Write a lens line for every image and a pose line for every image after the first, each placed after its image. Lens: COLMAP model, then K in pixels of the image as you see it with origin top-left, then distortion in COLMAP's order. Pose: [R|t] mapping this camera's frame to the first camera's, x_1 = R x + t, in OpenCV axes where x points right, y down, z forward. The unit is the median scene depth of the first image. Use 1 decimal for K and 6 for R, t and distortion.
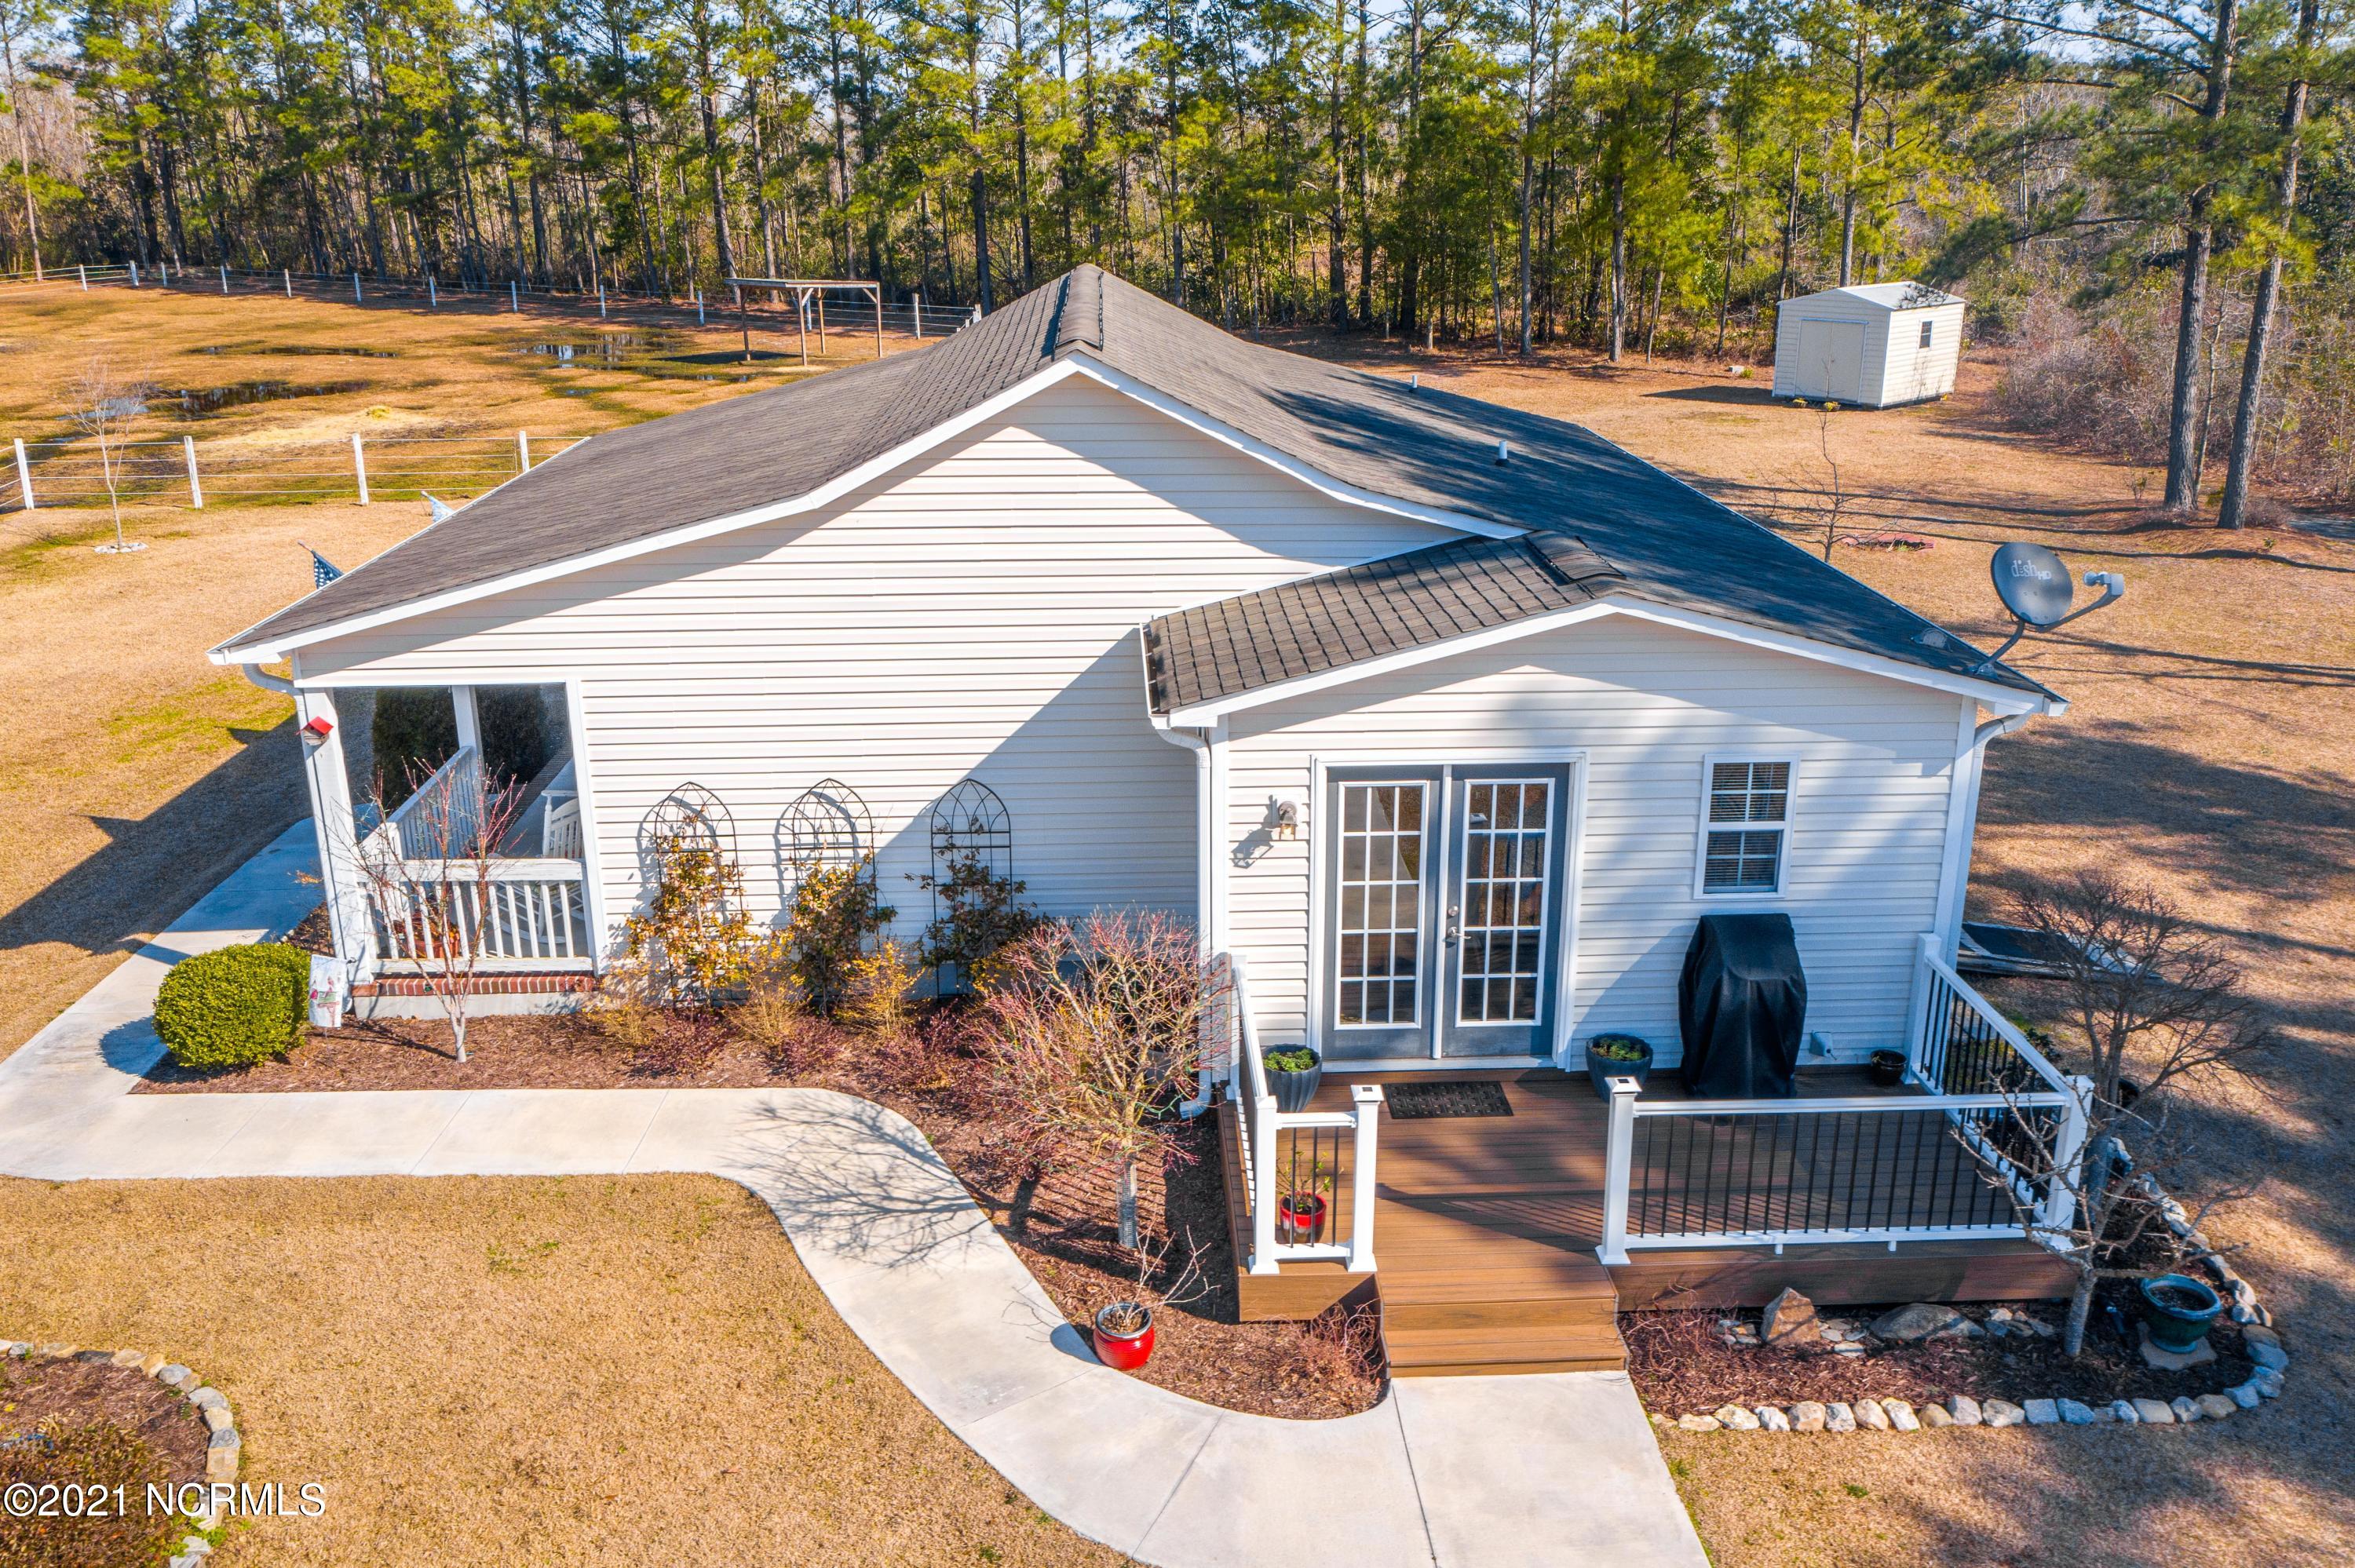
lens RADIAL K [[1892.9, 0, 1172.4], [0, 1892.9, 792.0], [0, 0, 1]] dist [-0.010214, 0.018842]
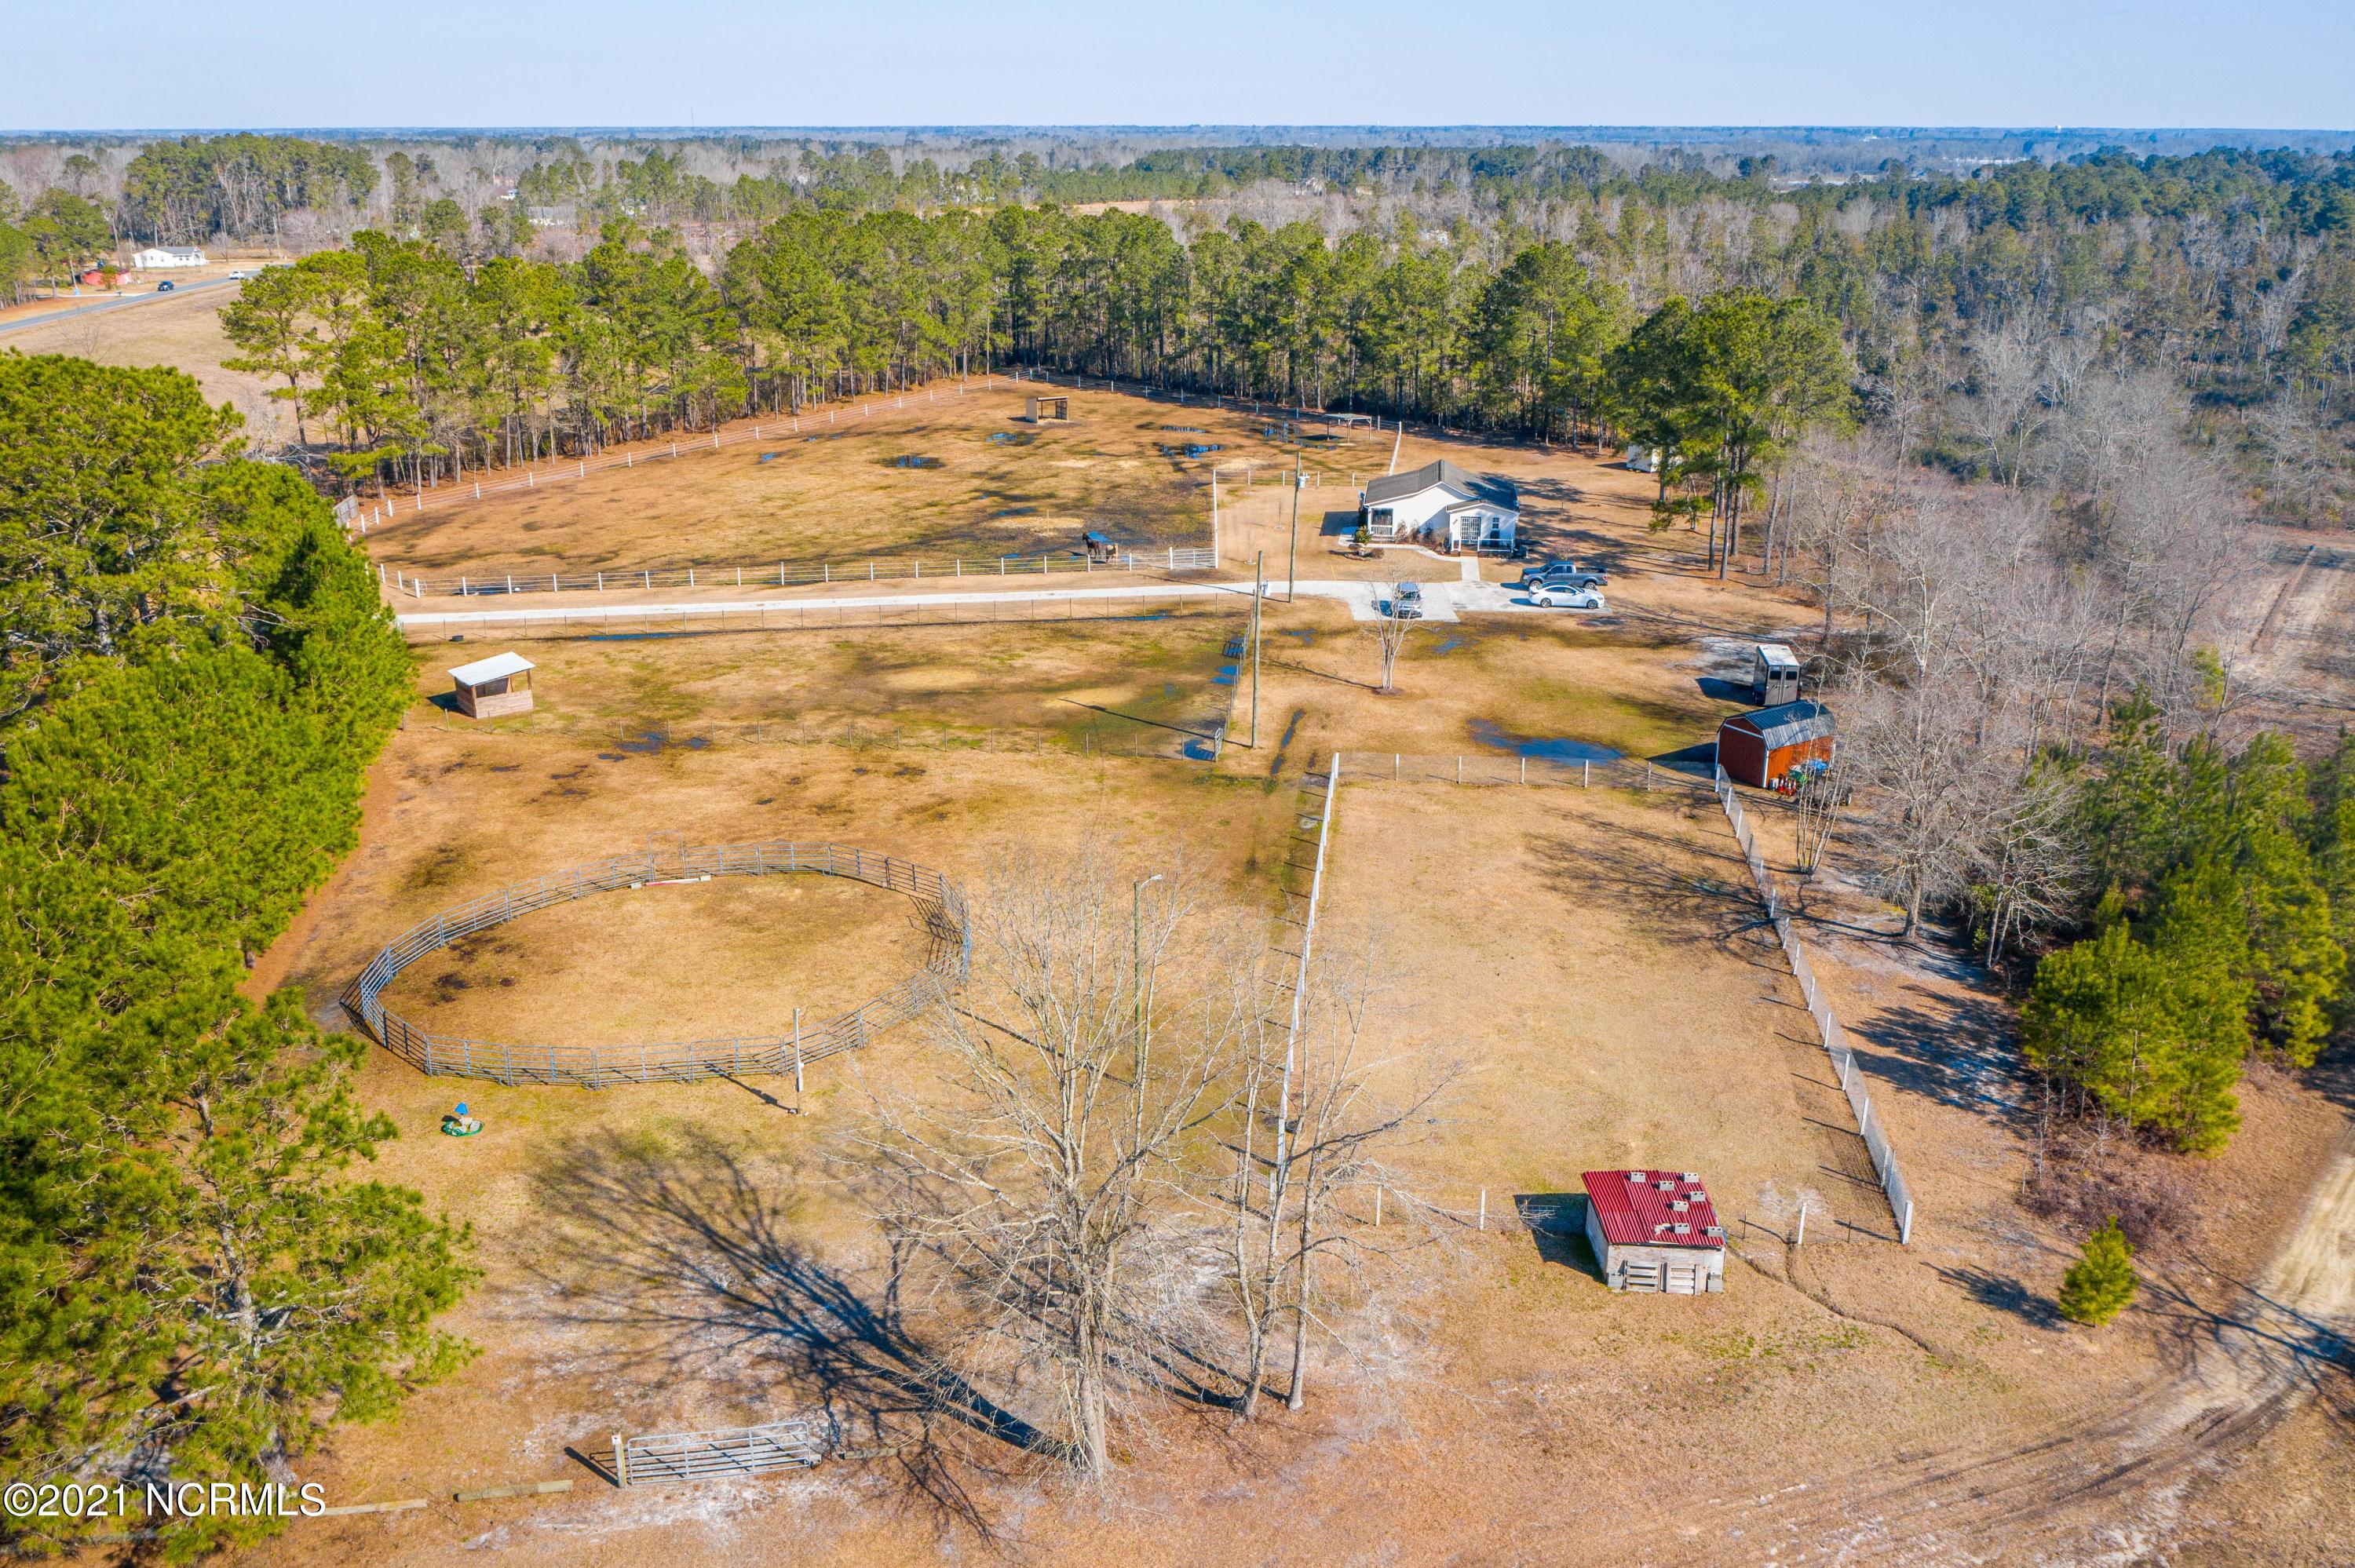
lens RADIAL K [[1892.9, 0, 1177.1], [0, 1892.9, 770.2], [0, 0, 1]] dist [-0.010214, 0.018842]
pose [[0.986194, 0.057900, -0.155140, 0.202819], [-0.057248, 0.998322, 0.008676, 1.242159], [0.155382, 0.000325, 0.987854, -8.694884]]
